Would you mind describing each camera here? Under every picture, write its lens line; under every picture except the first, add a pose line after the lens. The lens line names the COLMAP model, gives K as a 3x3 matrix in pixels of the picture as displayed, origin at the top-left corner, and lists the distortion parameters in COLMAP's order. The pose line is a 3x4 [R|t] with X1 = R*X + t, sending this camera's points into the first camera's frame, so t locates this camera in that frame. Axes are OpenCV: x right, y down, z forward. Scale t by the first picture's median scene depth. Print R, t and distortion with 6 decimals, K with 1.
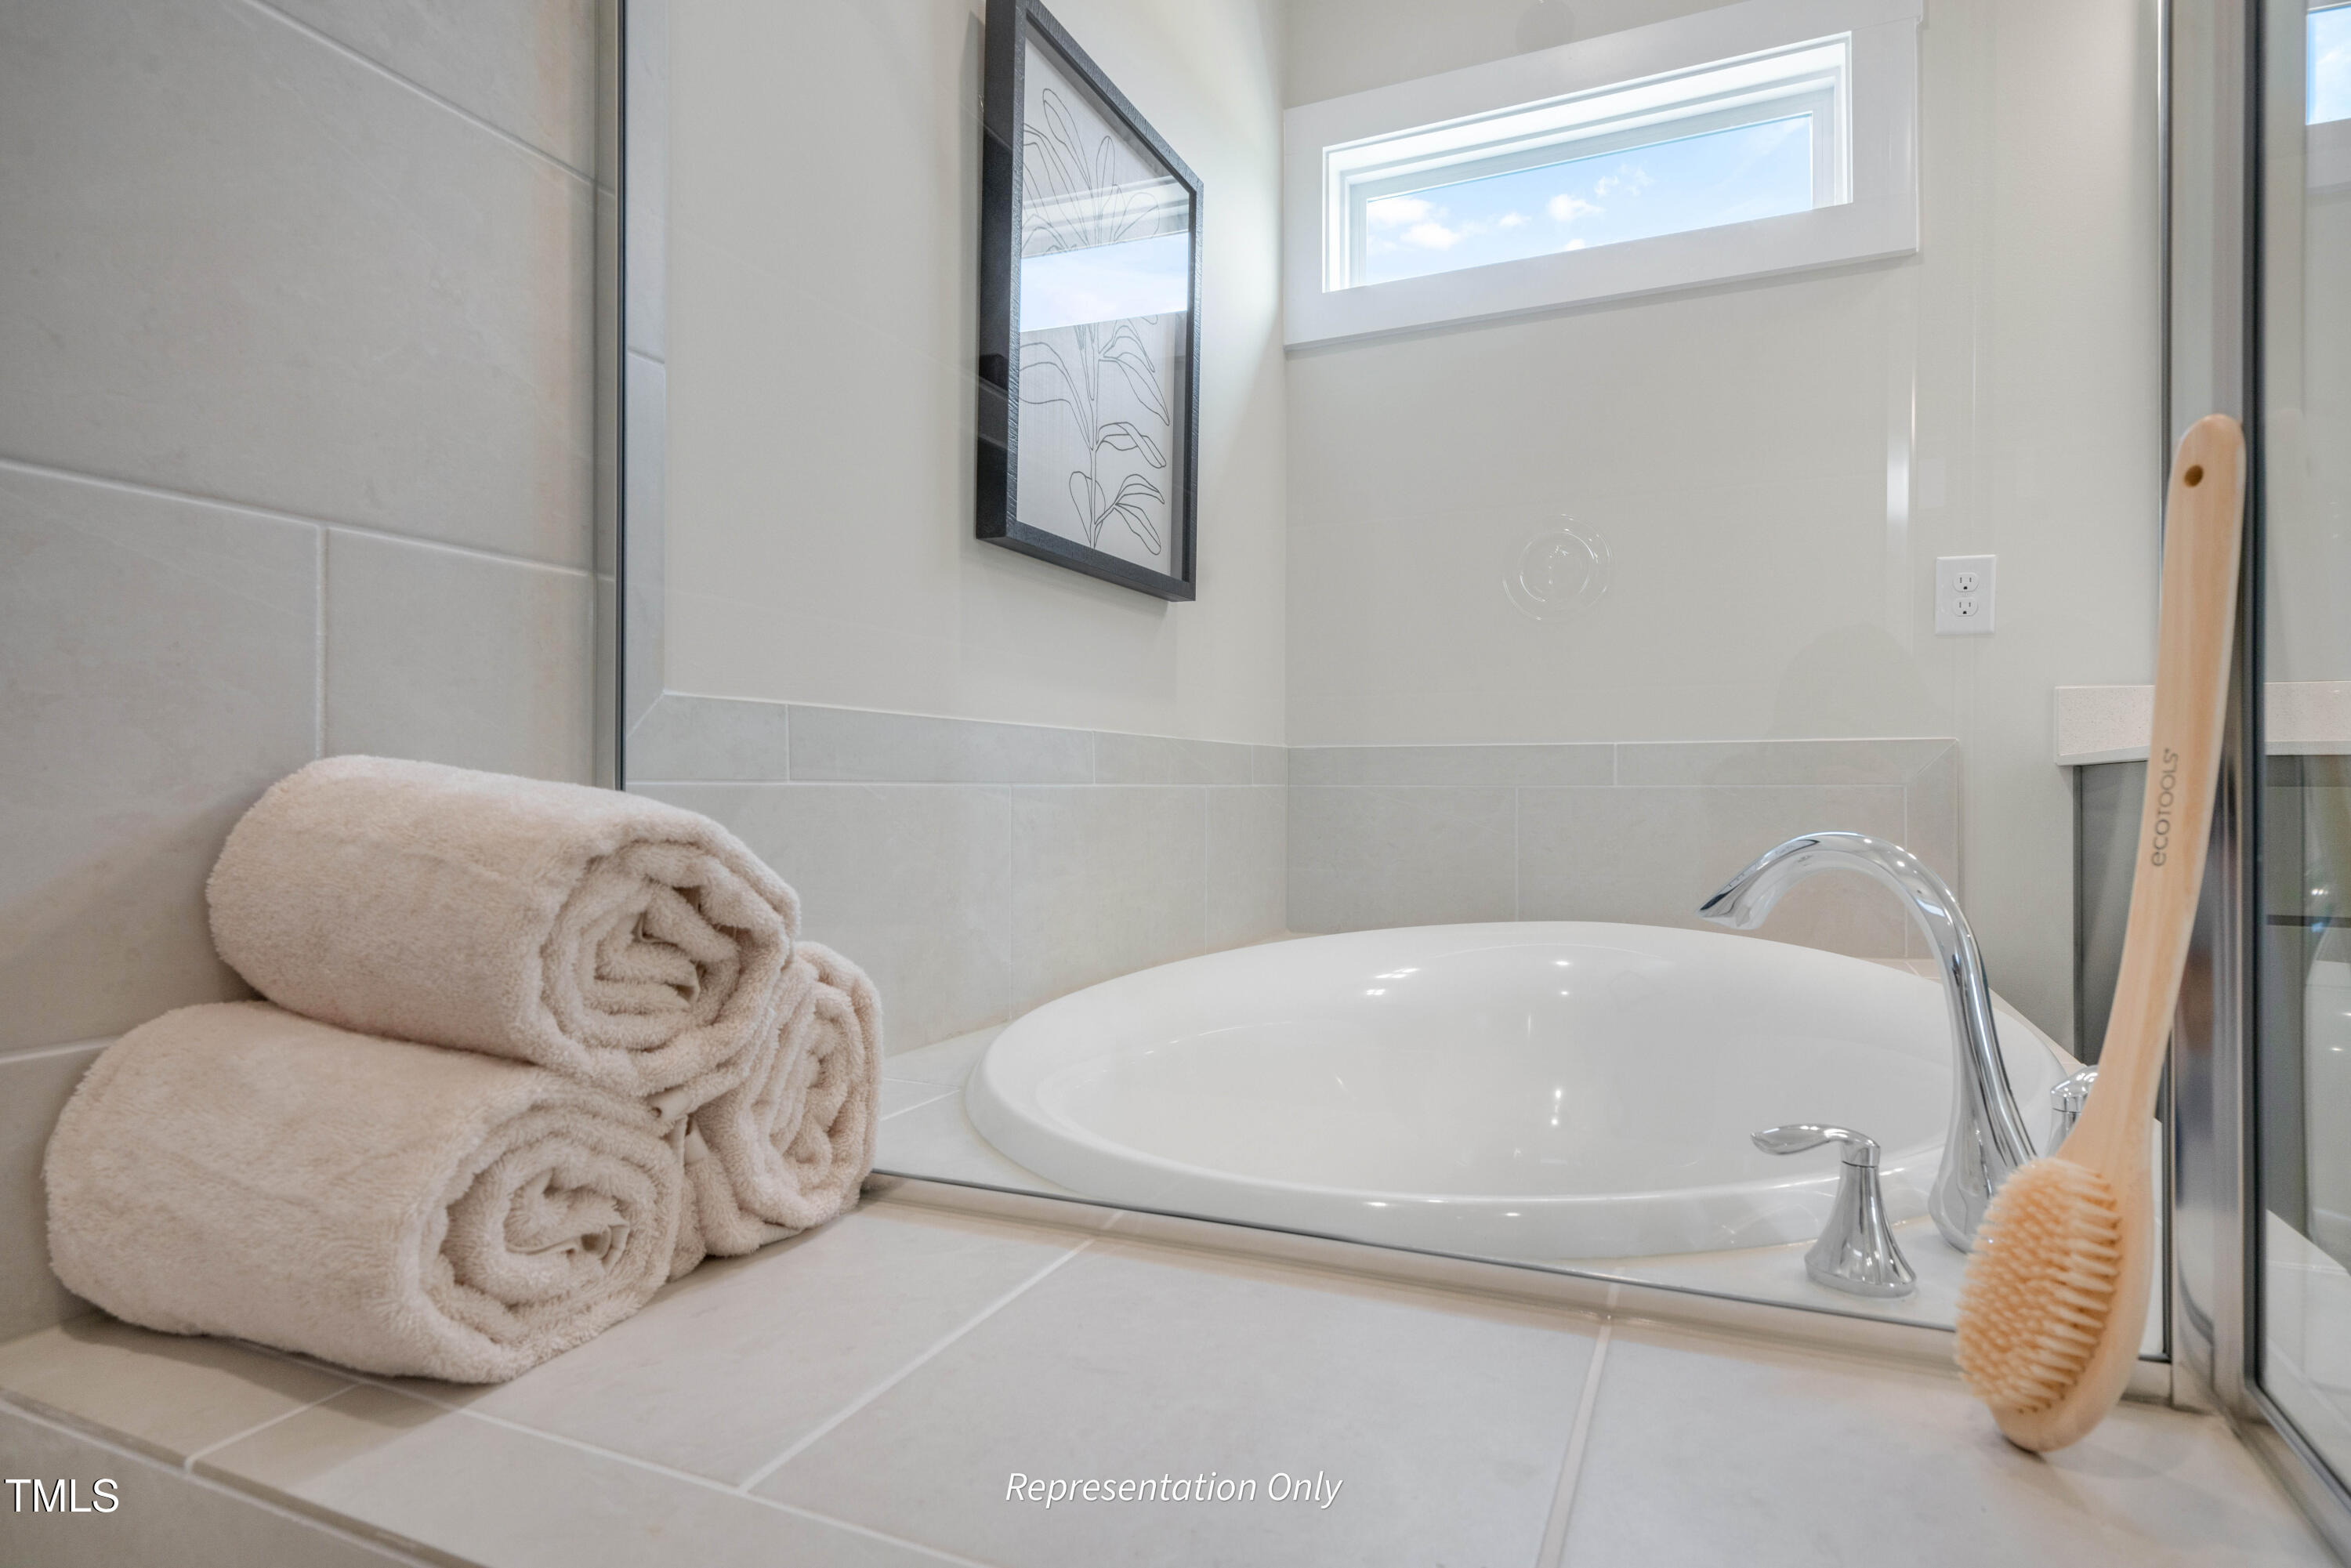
lens RADIAL K [[1188.7, 0, 1181.0], [0, 1188.7, 792.2], [0, 0, 1]] dist [-0.000855, 0.000265]
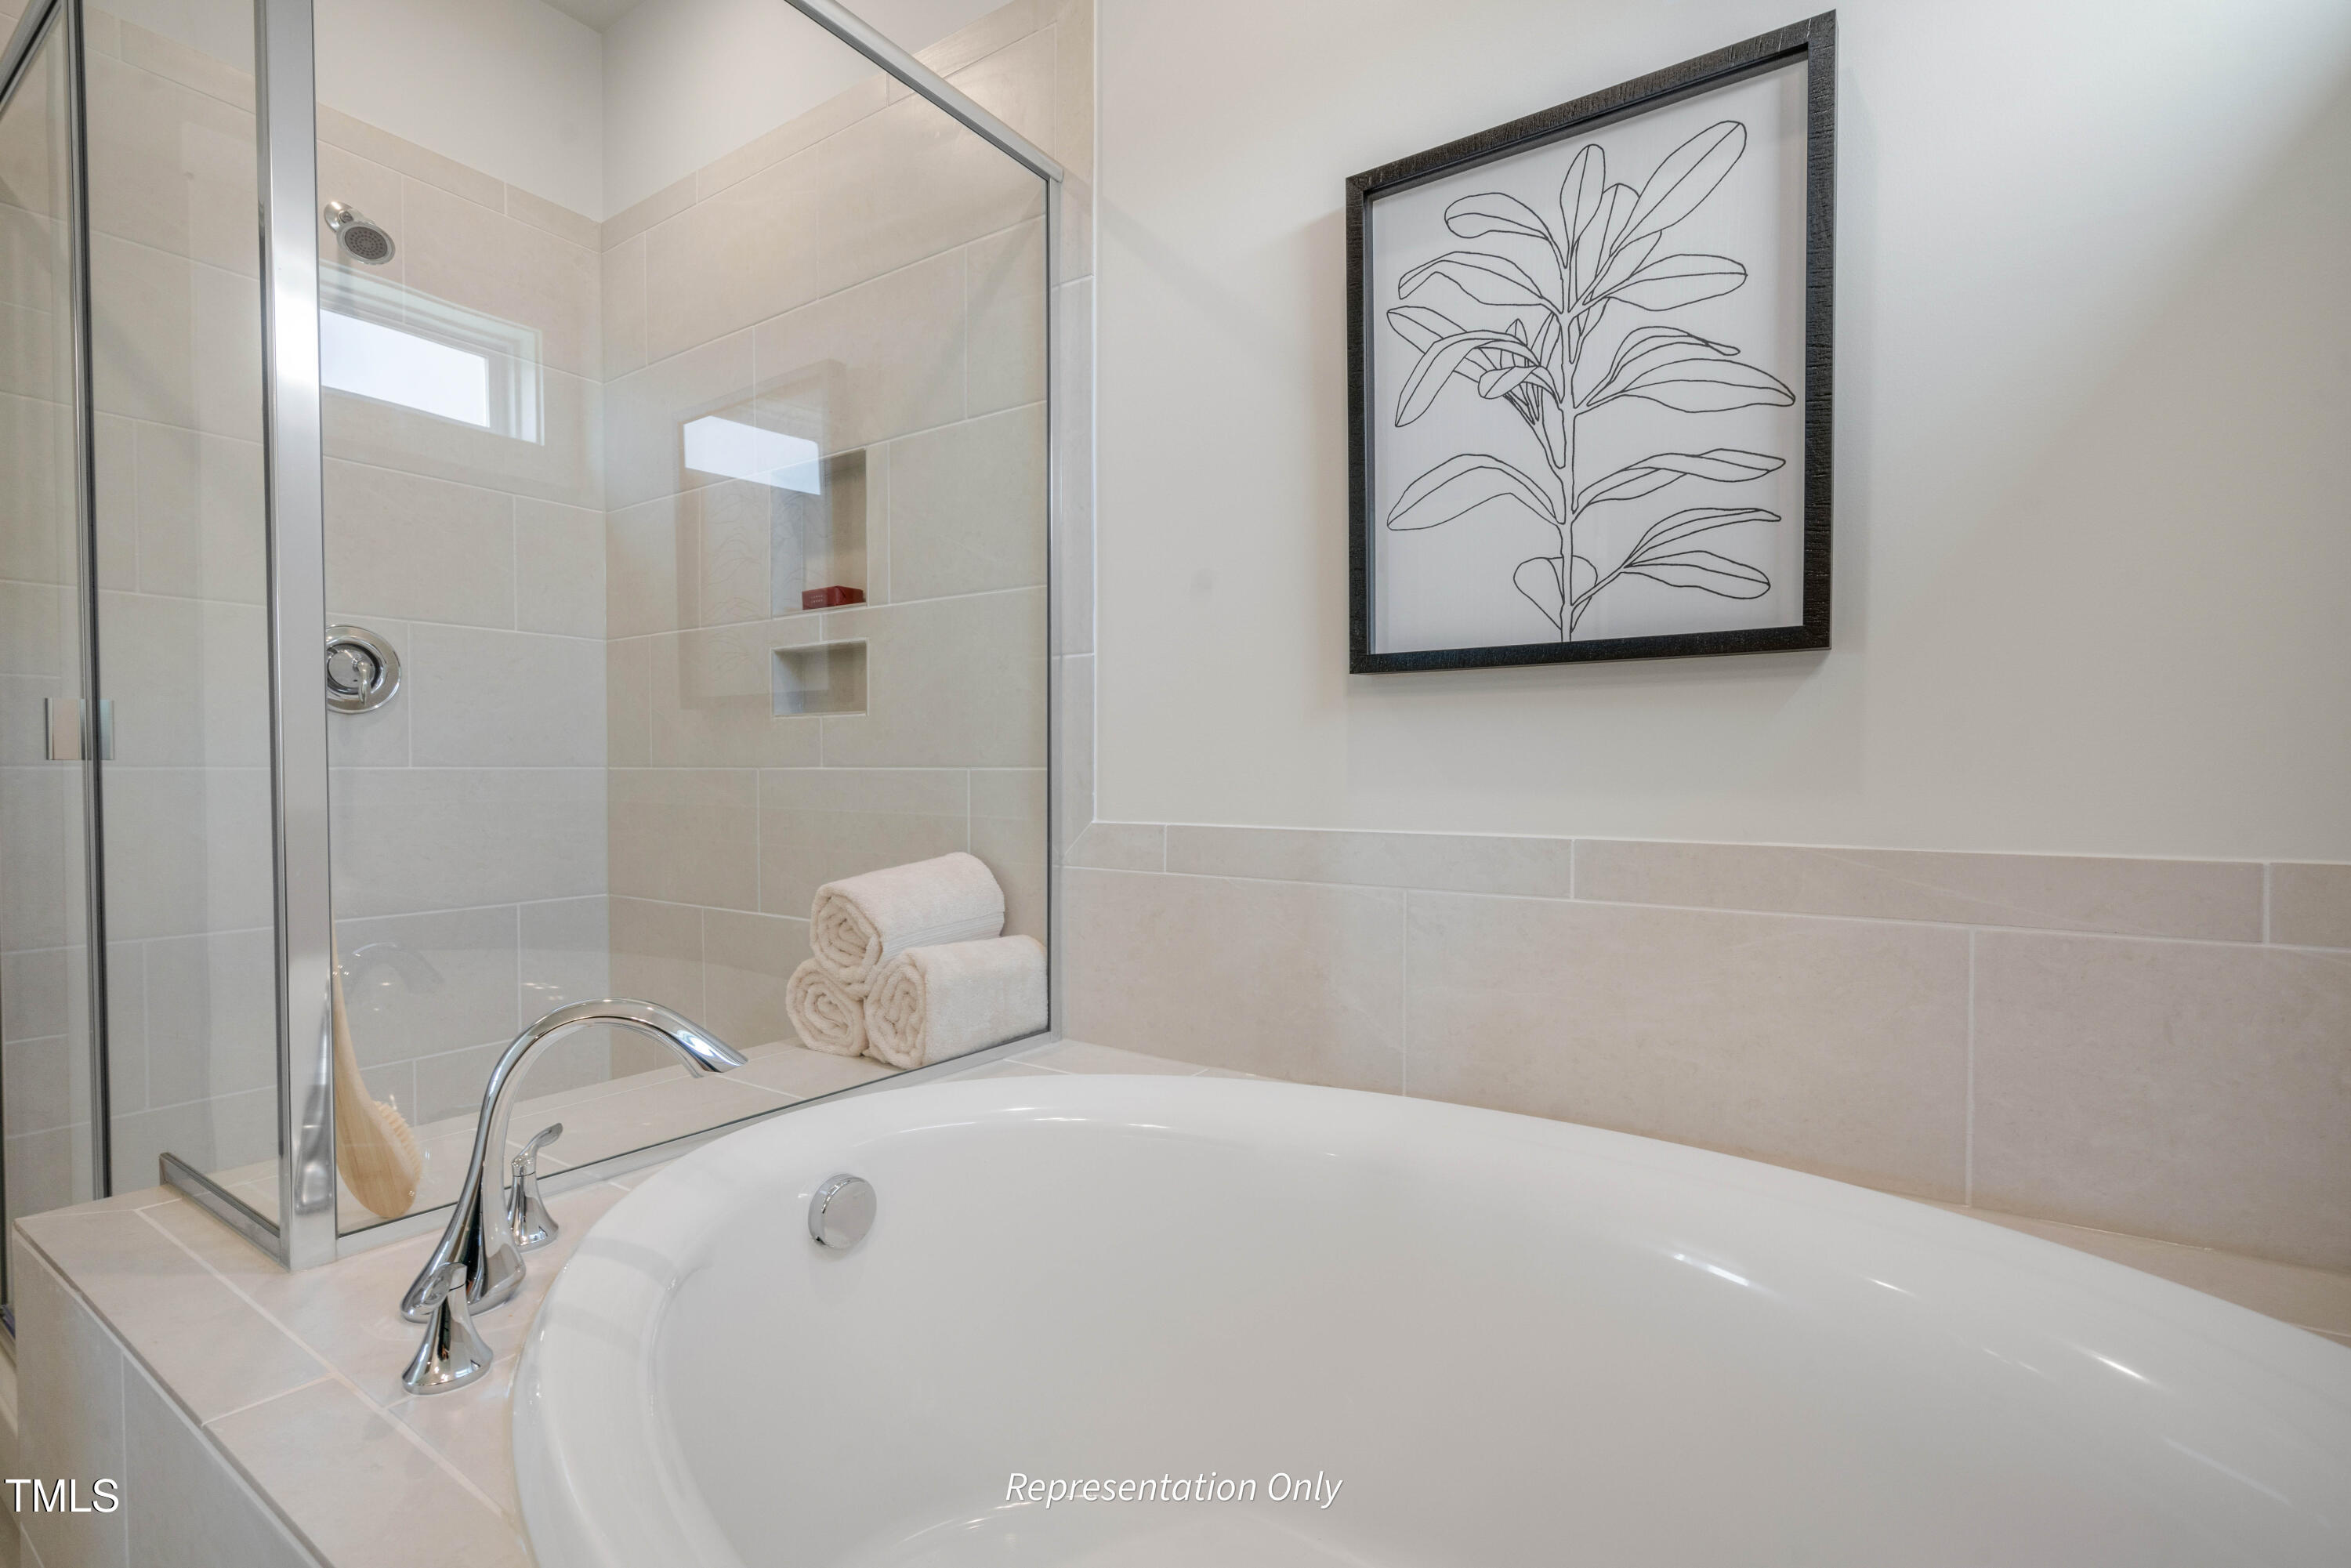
lens RADIAL K [[1105.7, 0, 1182.2], [0, 1105.7, 807.2], [0, 0, 1]] dist [-0.000306, 0.000719]
pose [[-0.156416, 0.015070, -0.987576, 0.877620], [-0.010603, 0.999800, 0.016936, -0.095240], [0.987634, 0.013120, -0.156225, 0.937736]]
